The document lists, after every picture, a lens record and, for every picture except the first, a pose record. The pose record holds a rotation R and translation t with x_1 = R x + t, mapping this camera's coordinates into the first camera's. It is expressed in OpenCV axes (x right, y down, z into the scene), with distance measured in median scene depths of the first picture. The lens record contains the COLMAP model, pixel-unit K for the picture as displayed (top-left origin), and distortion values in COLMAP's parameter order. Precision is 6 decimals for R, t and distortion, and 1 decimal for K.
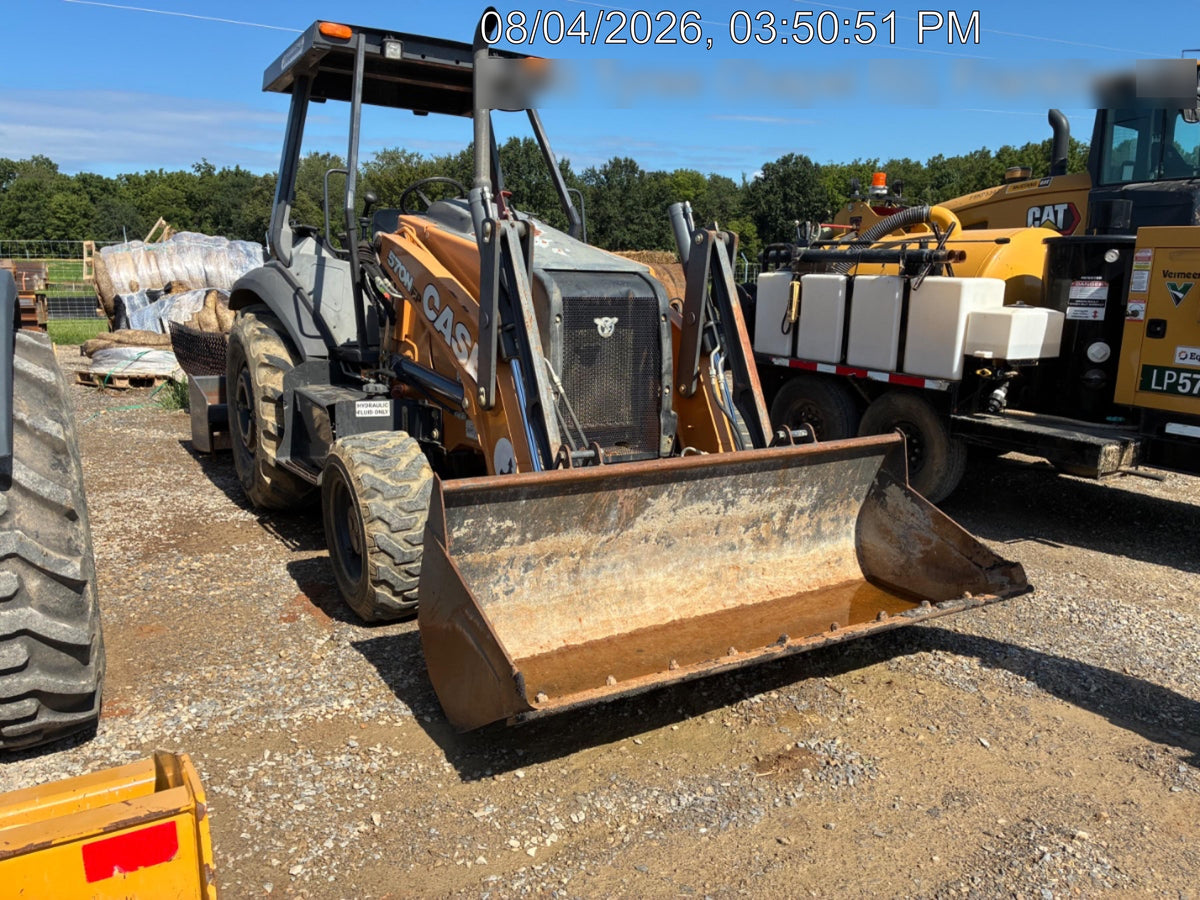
lens RADIAL K [[885.4, 0, 600.0], [0, 885.4, 450.0], [0, 0, 1]] dist [0.040196, -0.004499]
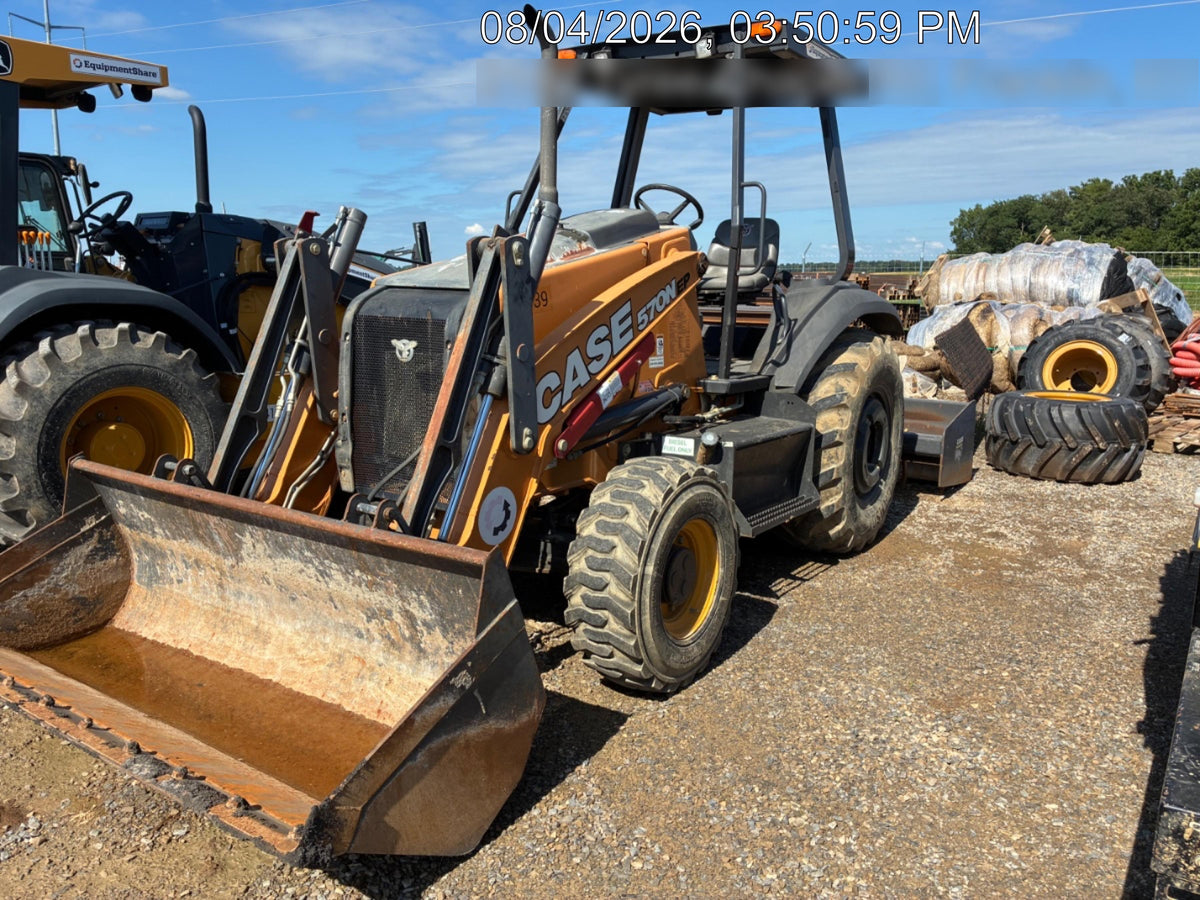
lens RADIAL K [[885.4, 0, 600.0], [0, 885.4, 450.0], [0, 0, 1]] dist [0.040196, -0.004499]
pose [[0.459342, 0.167979, -0.872231, 0.917473], [-0.177246, 0.979541, 0.095302, -0.166538], [0.870396, 0.110823, 0.479718, 0.784705]]
